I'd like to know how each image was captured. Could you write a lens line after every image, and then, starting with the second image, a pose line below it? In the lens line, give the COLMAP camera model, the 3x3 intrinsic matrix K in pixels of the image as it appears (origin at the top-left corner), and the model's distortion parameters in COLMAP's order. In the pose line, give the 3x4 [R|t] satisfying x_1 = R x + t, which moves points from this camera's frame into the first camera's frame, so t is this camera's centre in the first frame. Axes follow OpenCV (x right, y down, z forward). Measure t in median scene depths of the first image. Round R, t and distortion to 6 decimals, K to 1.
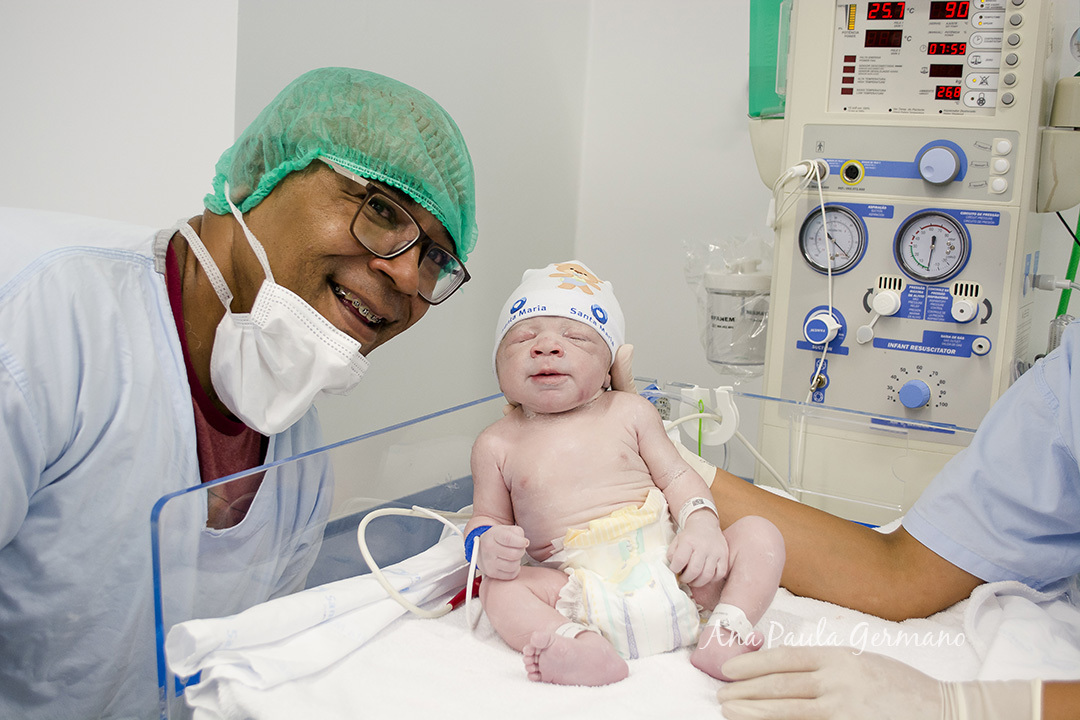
lens RADIAL K [[1185.3, 0, 545.7], [0, 1185.3, 358.3], [0, 0, 1]] dist [-0.049957, 0.000000]
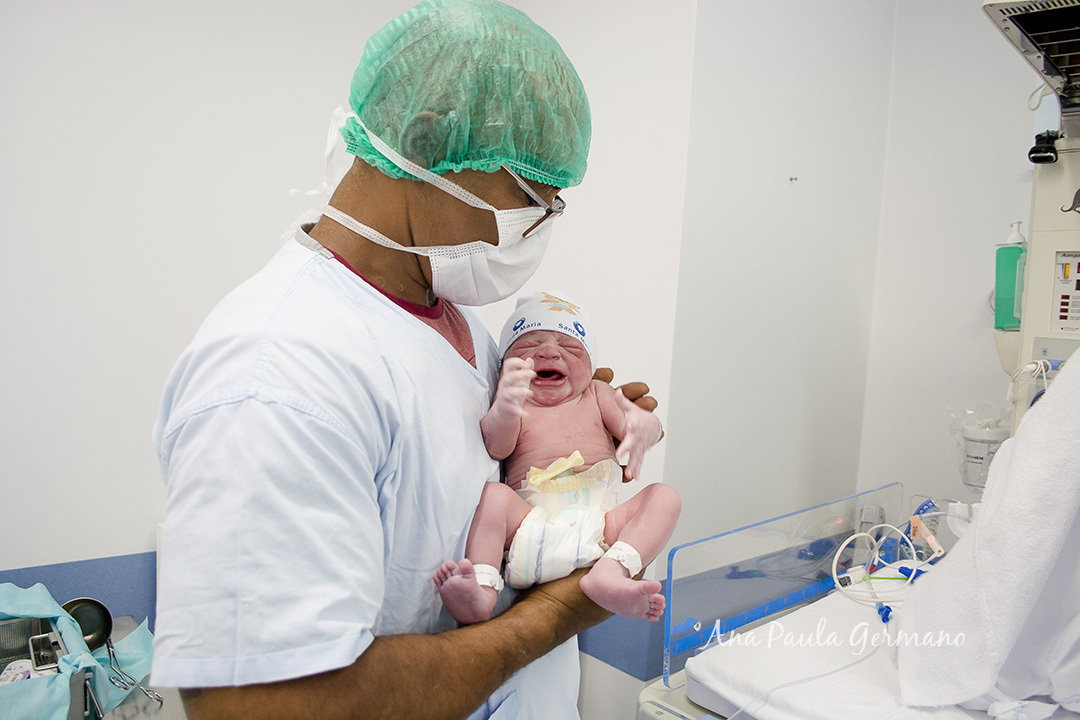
lens RADIAL K [[855.8, 0, 540.5], [0, 855.8, 360.3], [0, 0, 1]] dist [-0.075033, -0.000190]
pose [[0.955306, 0.025115, -0.294551, -0.083340], [-0.055671, 0.993841, -0.095818, -0.025703], [0.290331, 0.107933, 0.950820, -0.249835]]
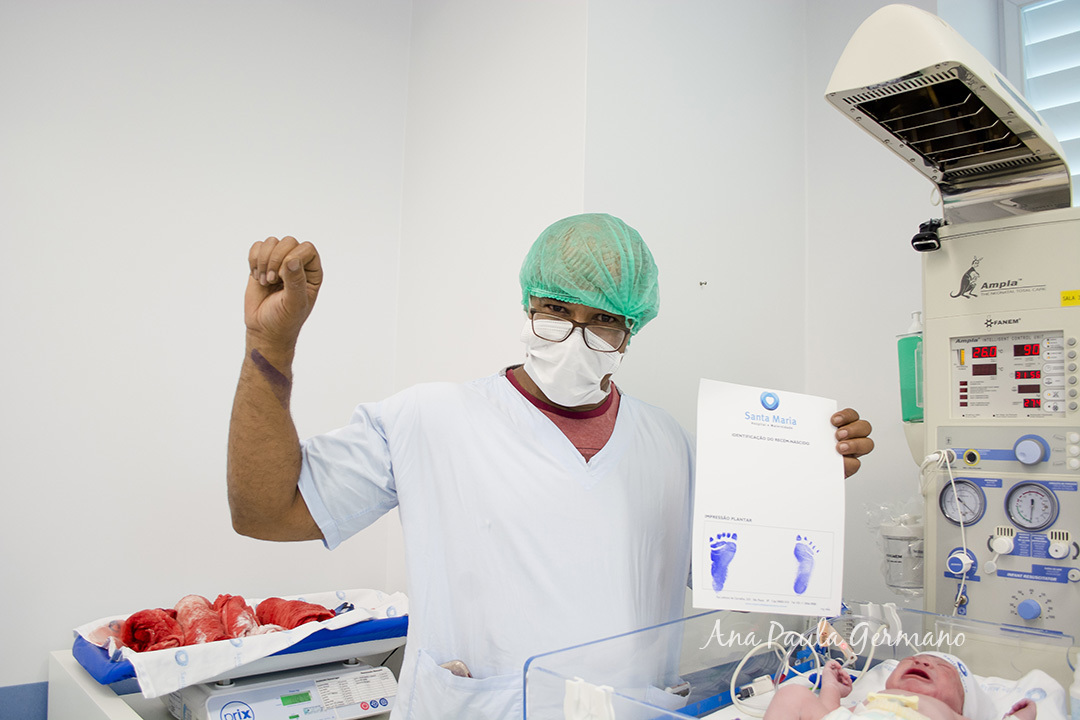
lens RADIAL K [[855.8, 0, 540.3], [0, 855.8, 358.3], [0, 0, 1]] dist [-0.075033, -0.000190]
pose [[0.953264, -0.053631, -0.297339, 0.060552], [-0.023062, 0.968334, -0.248593, -0.001606], [0.301256, 0.243832, 0.921841, -0.183230]]
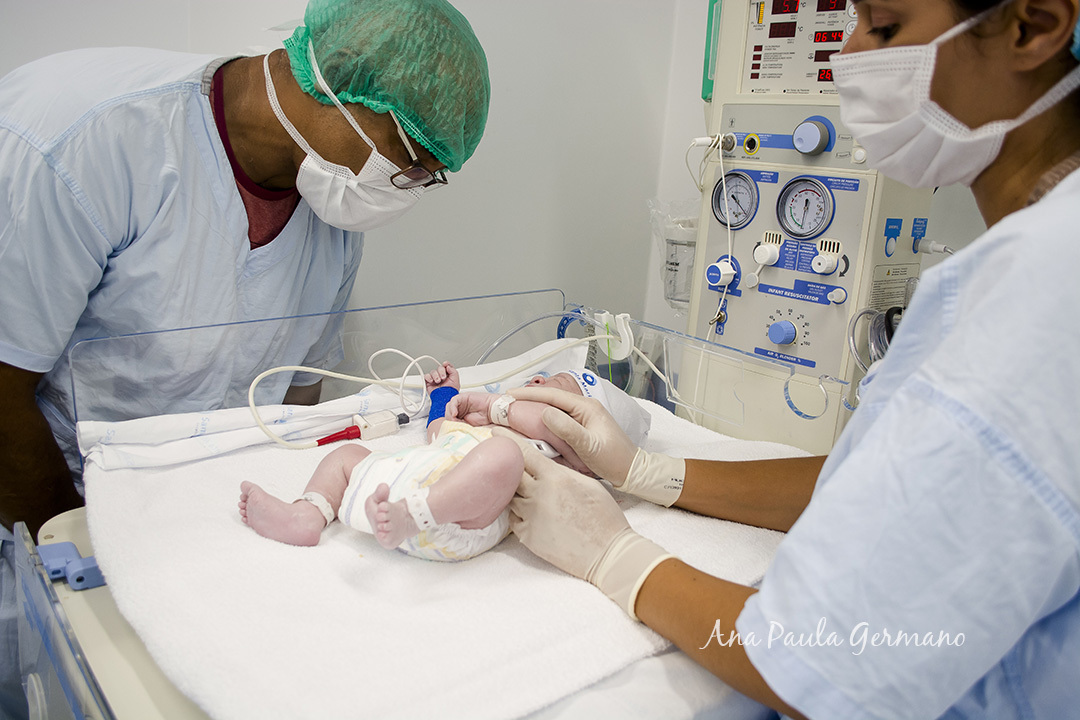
lens RADIAL K [[855.8, 0, 540.8], [0, 855.8, 364.9], [0, 0, 1]] dist [-0.075033, -0.000190]
pose [[0.939061, 0.096193, -0.330017, 0.367649], [-0.071504, 0.993710, 0.086182, 0.006306], [0.336231, -0.057332, 0.940033, 0.107280]]
